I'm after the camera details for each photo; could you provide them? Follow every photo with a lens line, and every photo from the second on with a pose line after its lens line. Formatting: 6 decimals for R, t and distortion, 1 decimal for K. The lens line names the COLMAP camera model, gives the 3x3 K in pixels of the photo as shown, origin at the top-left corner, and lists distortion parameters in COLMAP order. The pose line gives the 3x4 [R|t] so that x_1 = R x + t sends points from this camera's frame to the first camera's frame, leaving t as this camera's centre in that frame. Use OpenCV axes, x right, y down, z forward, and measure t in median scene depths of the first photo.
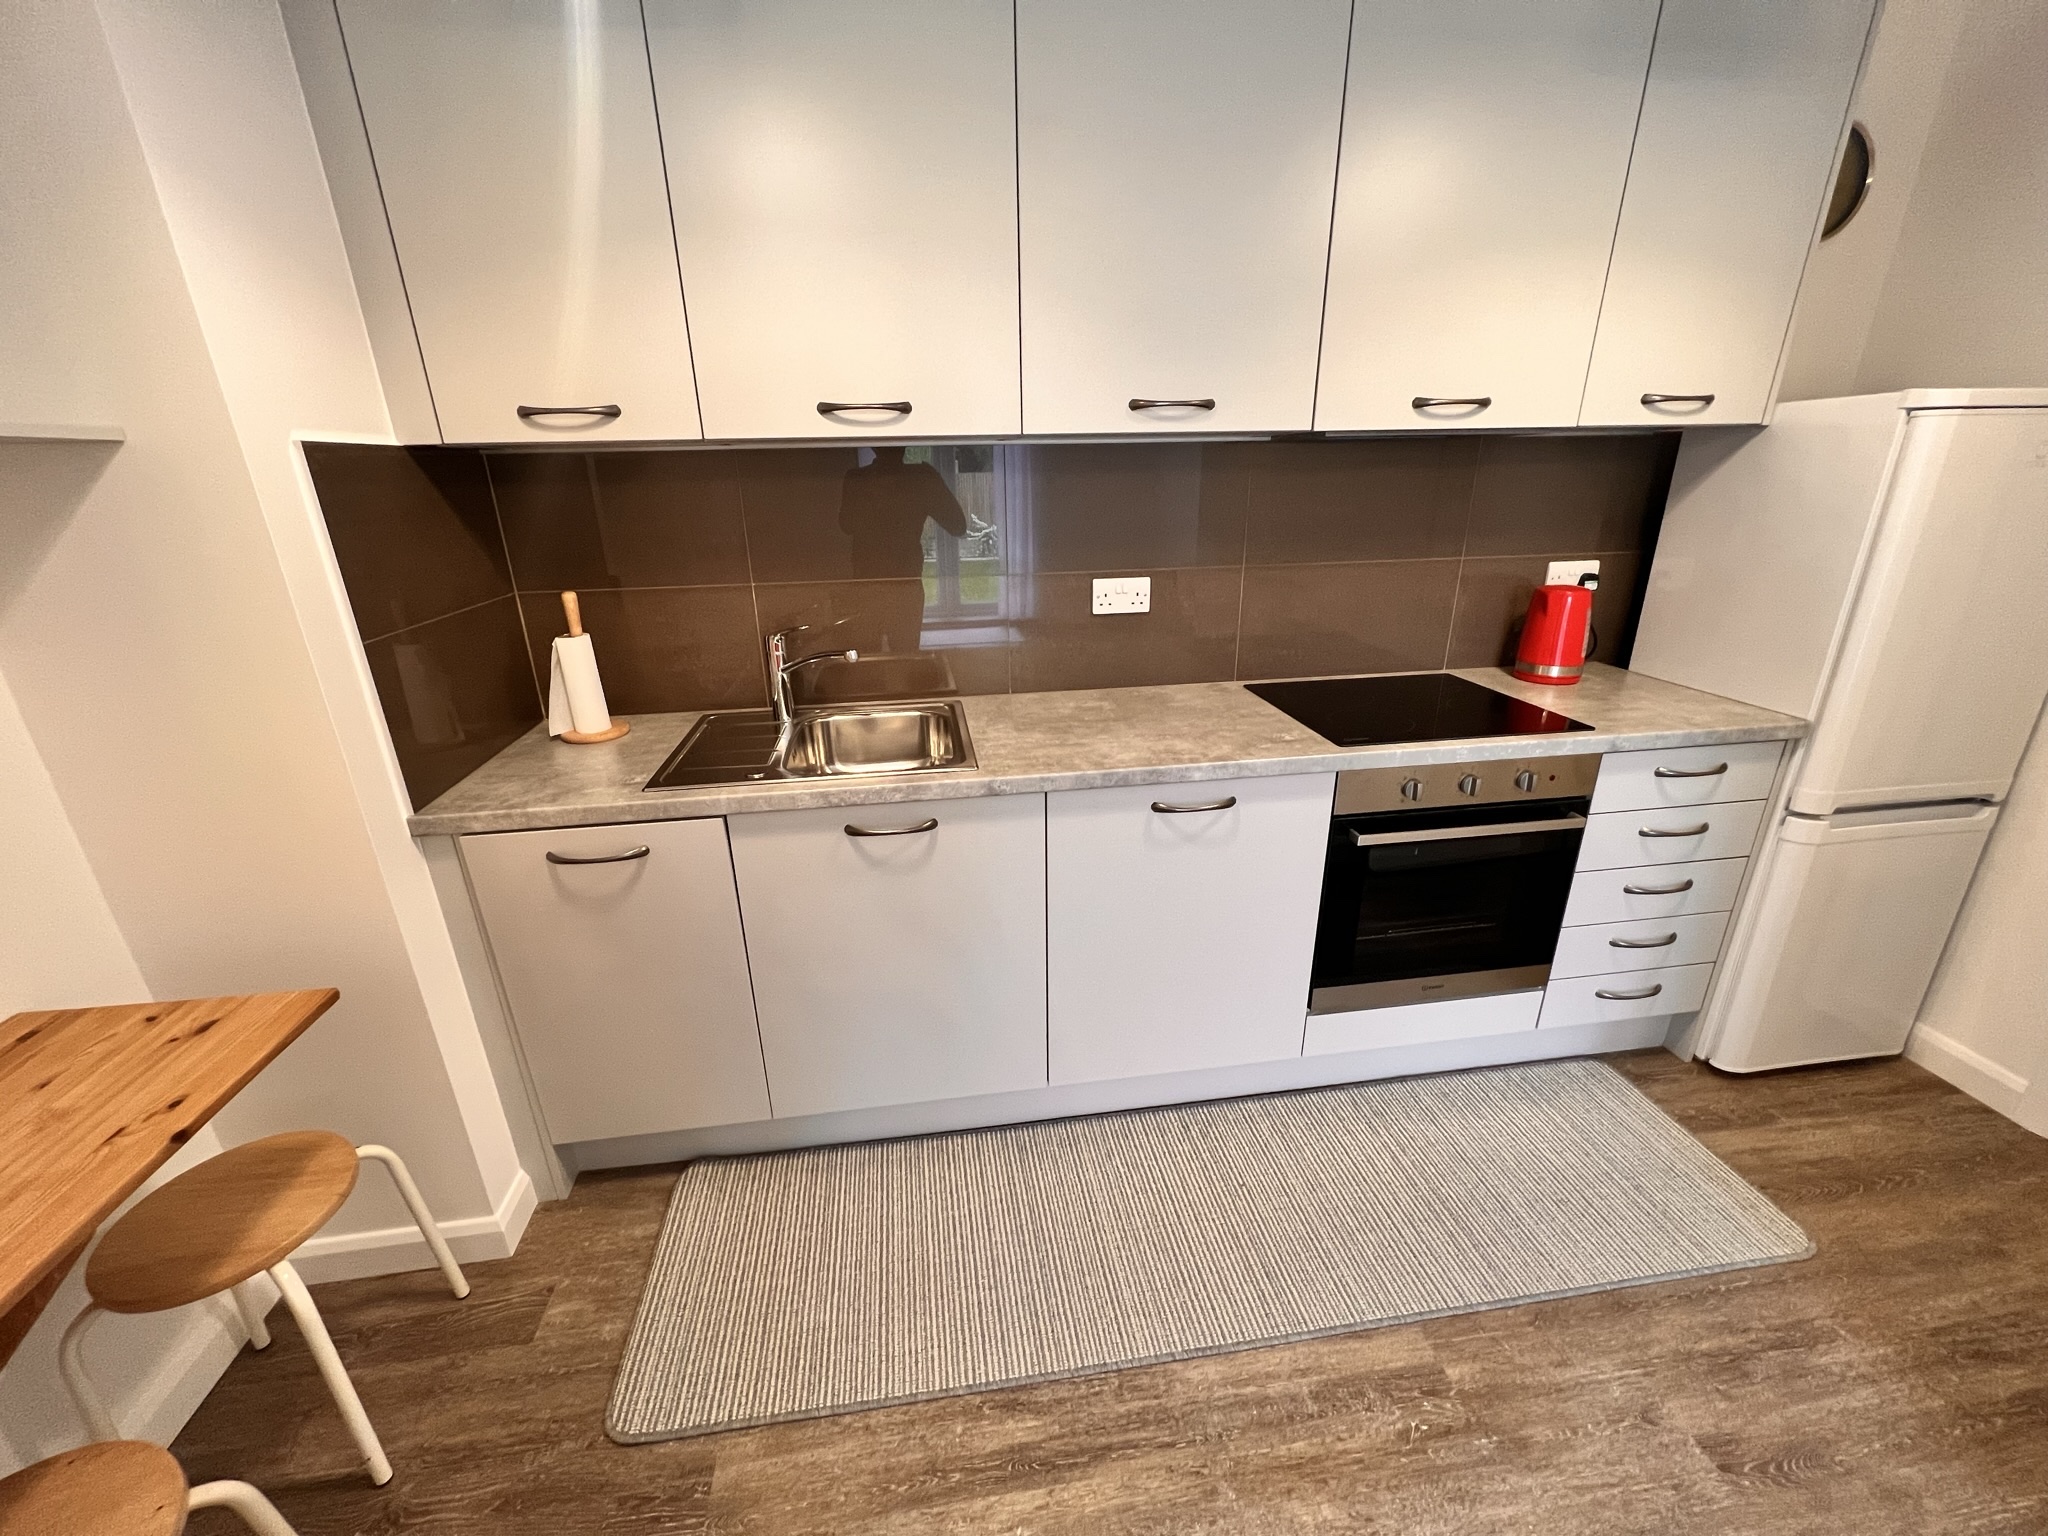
lens RADIAL K [[815.2, 0, 1024.0], [0, 815.2, 768.0], [0, 0, 1]] dist [-0.000794, 0.000032]
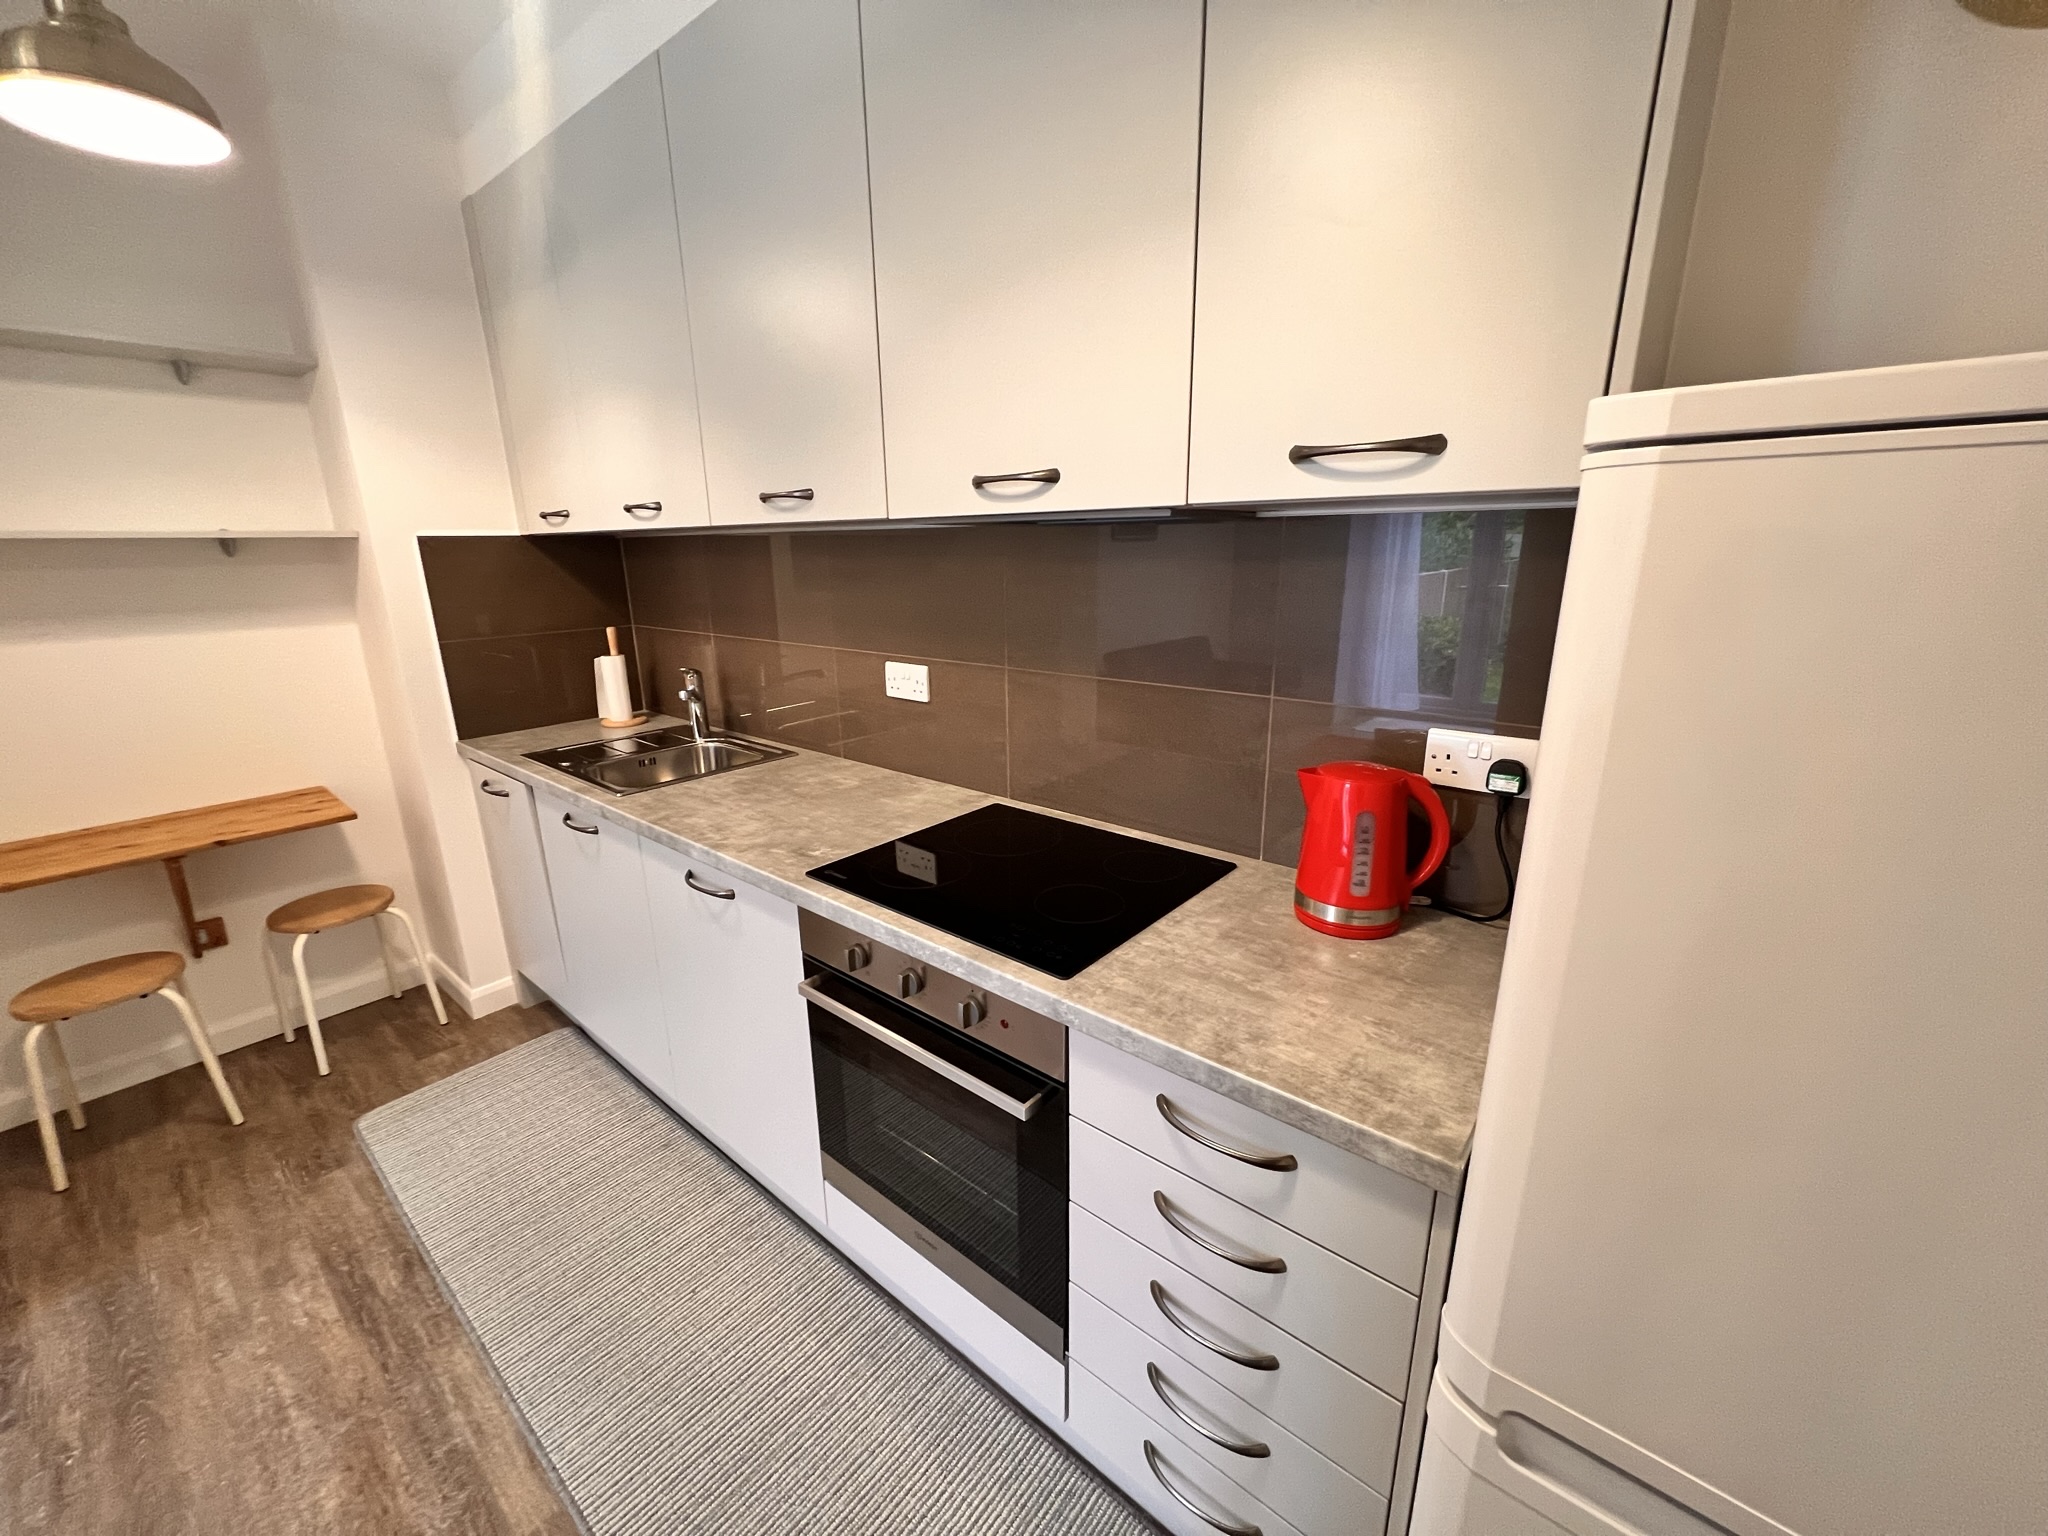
lens RADIAL K [[815.2, 0, 1024.0], [0, 815.2, 768.0], [0, 0, 1]] dist [-0.000794, 0.000032]
pose [[0.667739, 0.208139, -0.714704, 1.106263], [-0.256000, 0.965761, 0.042075, -0.224984], [0.698991, 0.154869, 0.698160, 0.521897]]
